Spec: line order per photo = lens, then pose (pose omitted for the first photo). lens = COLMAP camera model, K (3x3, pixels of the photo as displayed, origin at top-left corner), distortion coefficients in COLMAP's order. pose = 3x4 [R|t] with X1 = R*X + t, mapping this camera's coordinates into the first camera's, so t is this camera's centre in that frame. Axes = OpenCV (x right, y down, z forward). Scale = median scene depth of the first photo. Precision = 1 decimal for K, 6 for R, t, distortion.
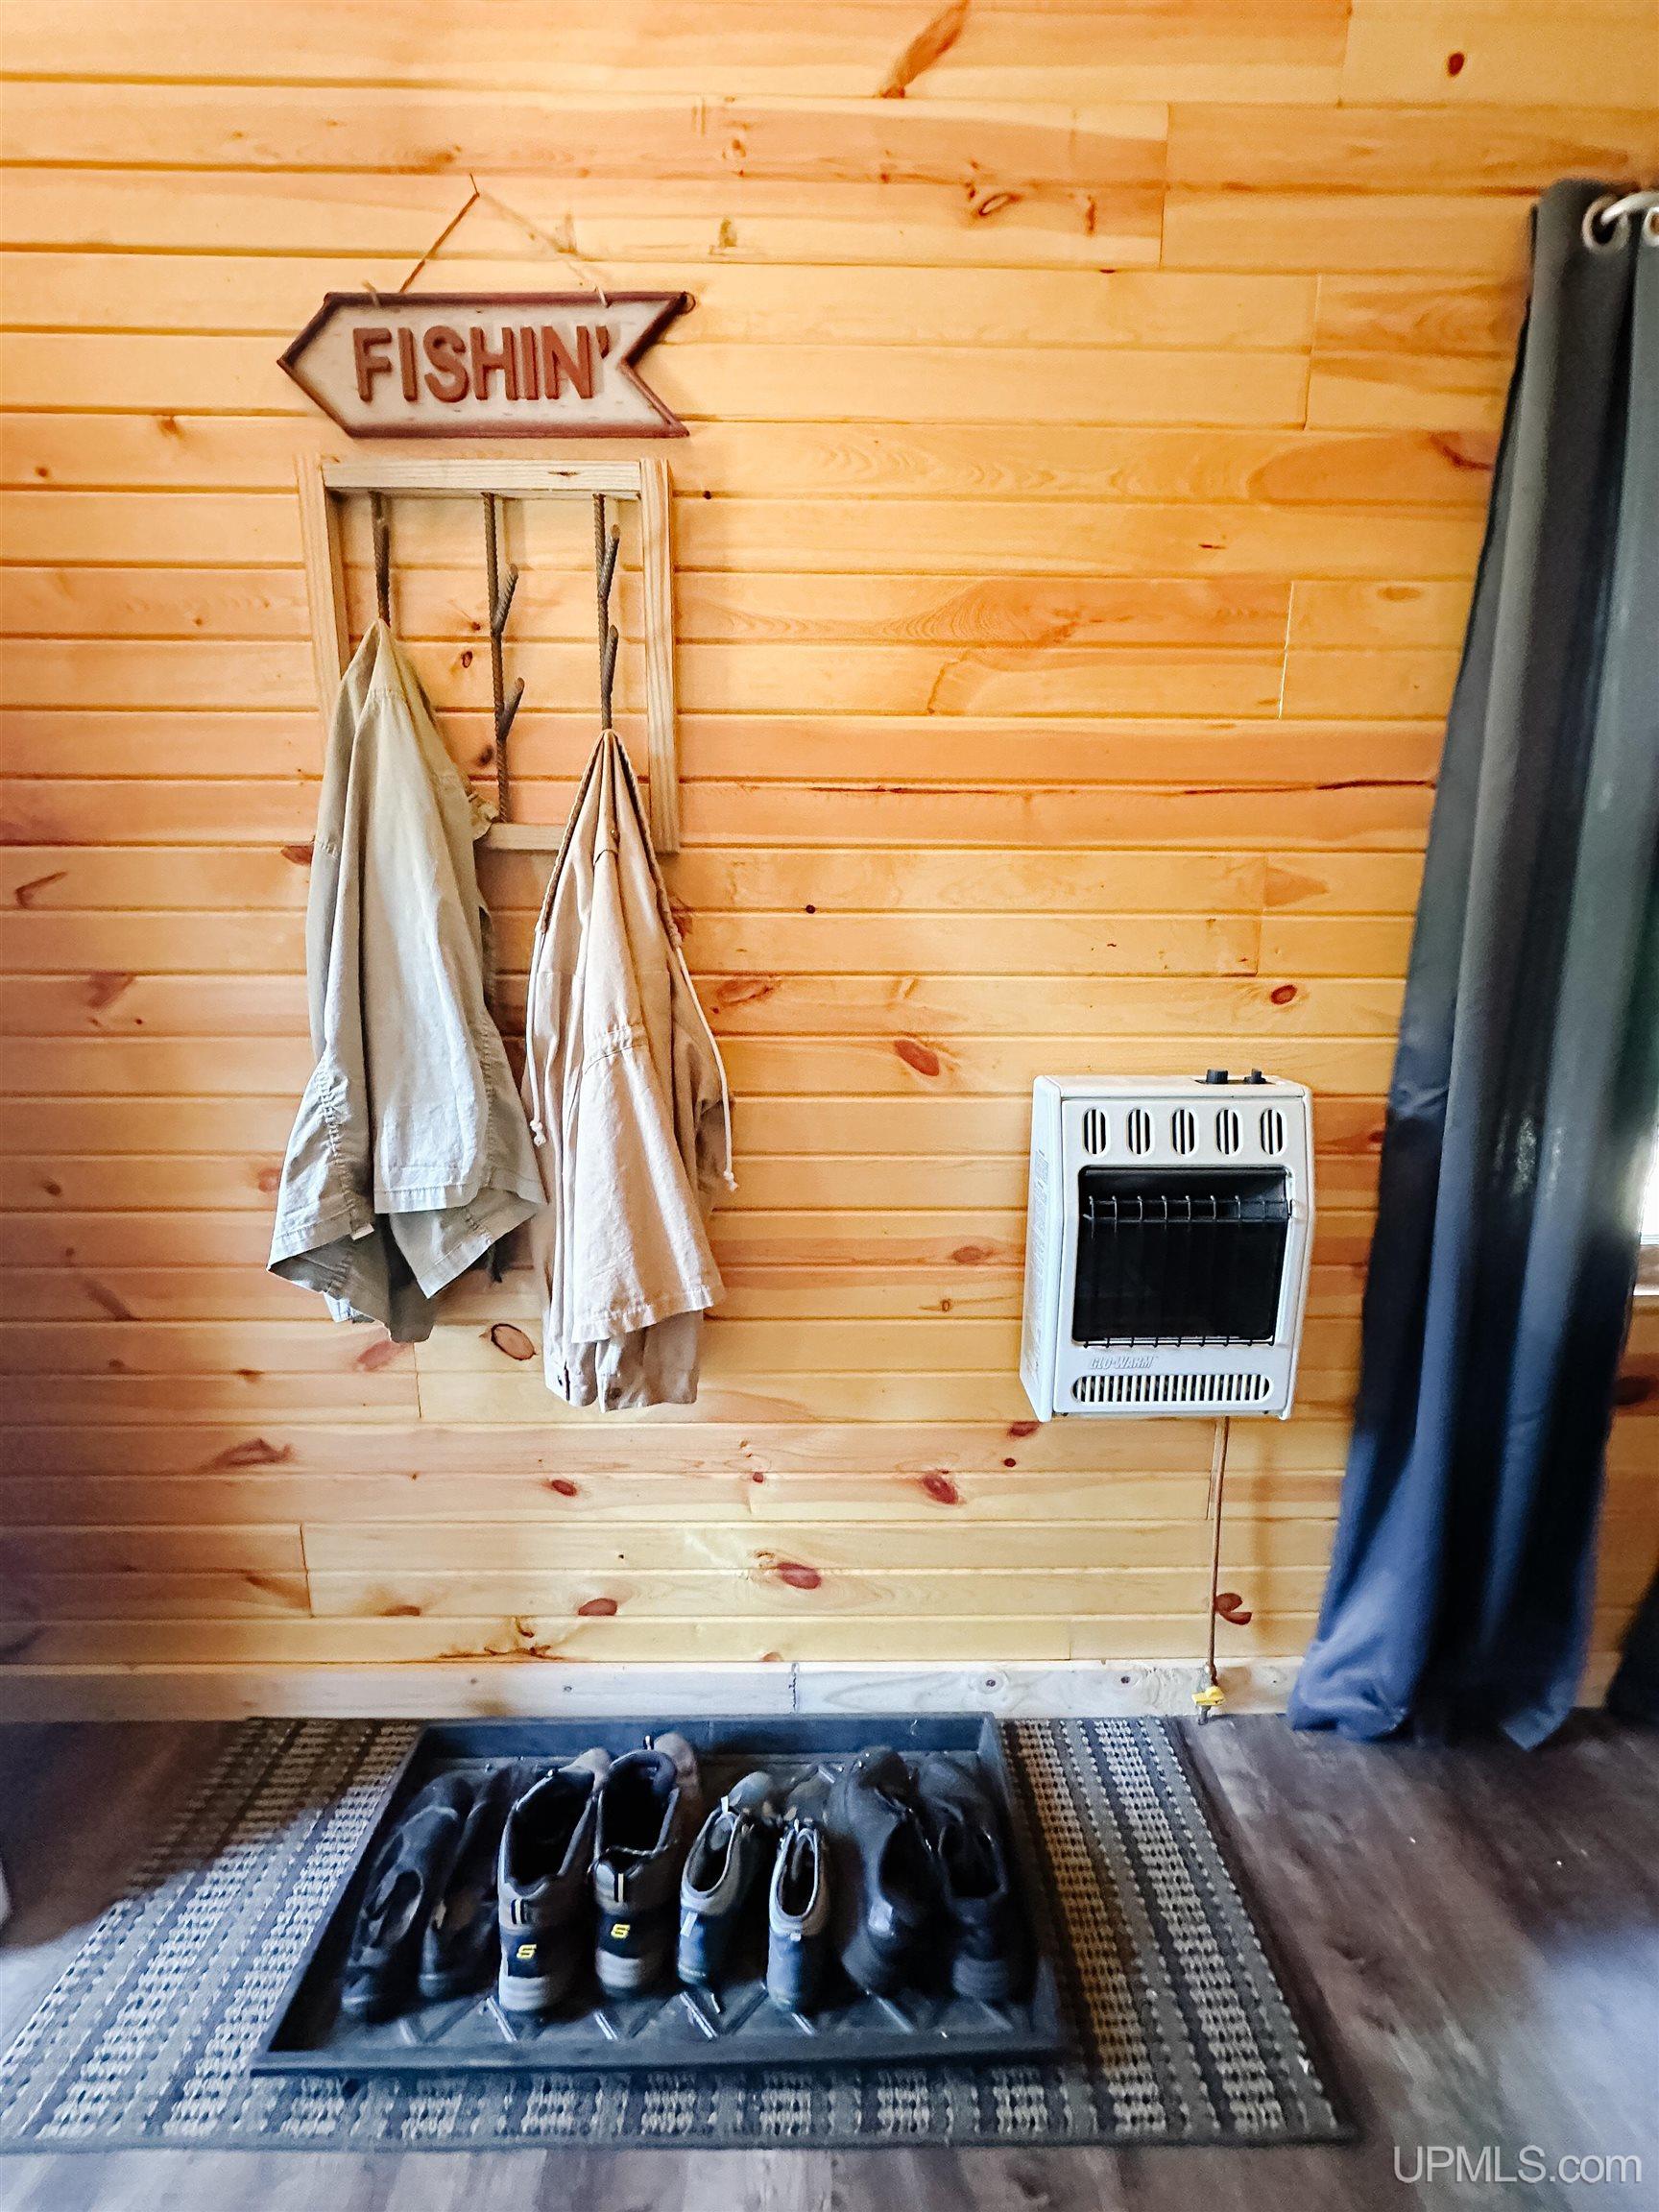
lens RADIAL K [[879.8, 0, 829.5], [0, 879.8, 1106.0], [0, 0, 1]] dist [-0.001456, -0.000379]
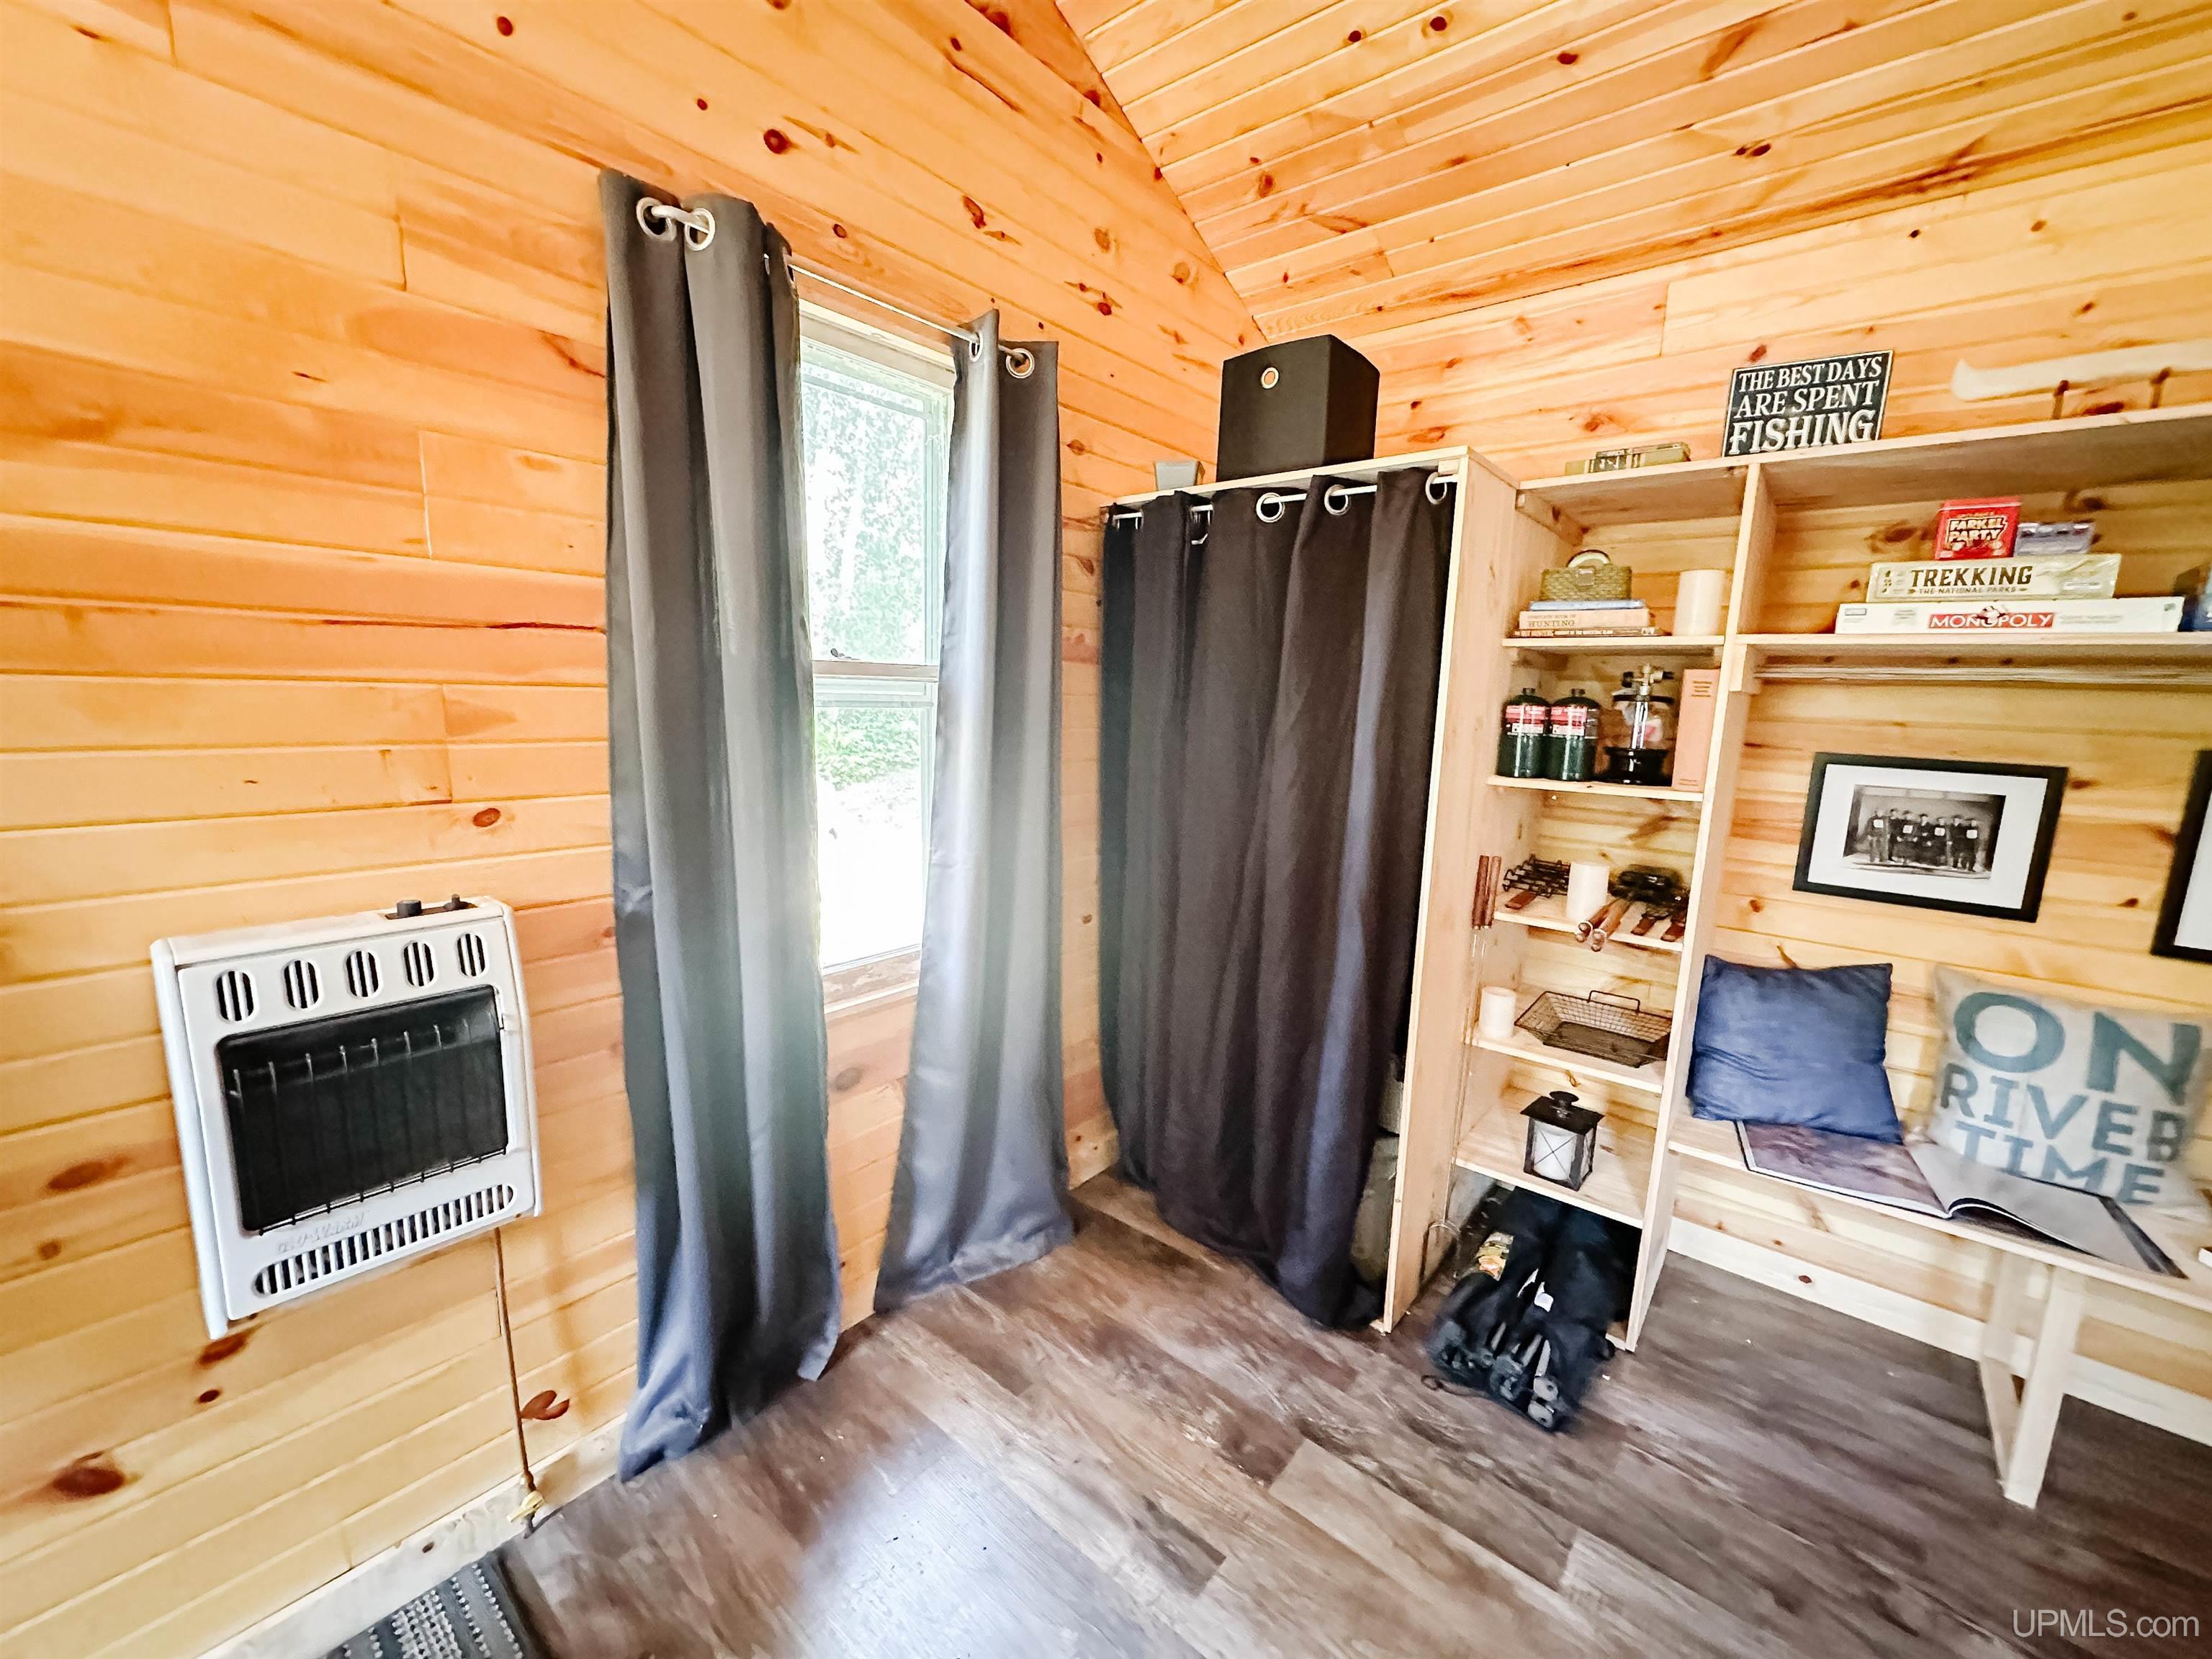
lens RADIAL K [[879.8, 0, 1106.0], [0, 879.8, 829.5], [0, 0, 1]] dist [-0.001456, -0.000379]
pose [[0.655259, -0.102355, 0.748438, 0.215683], [0.123399, 0.991973, 0.027625, -0.050944], [-0.745257, 0.074256, 0.662629, -0.249342]]
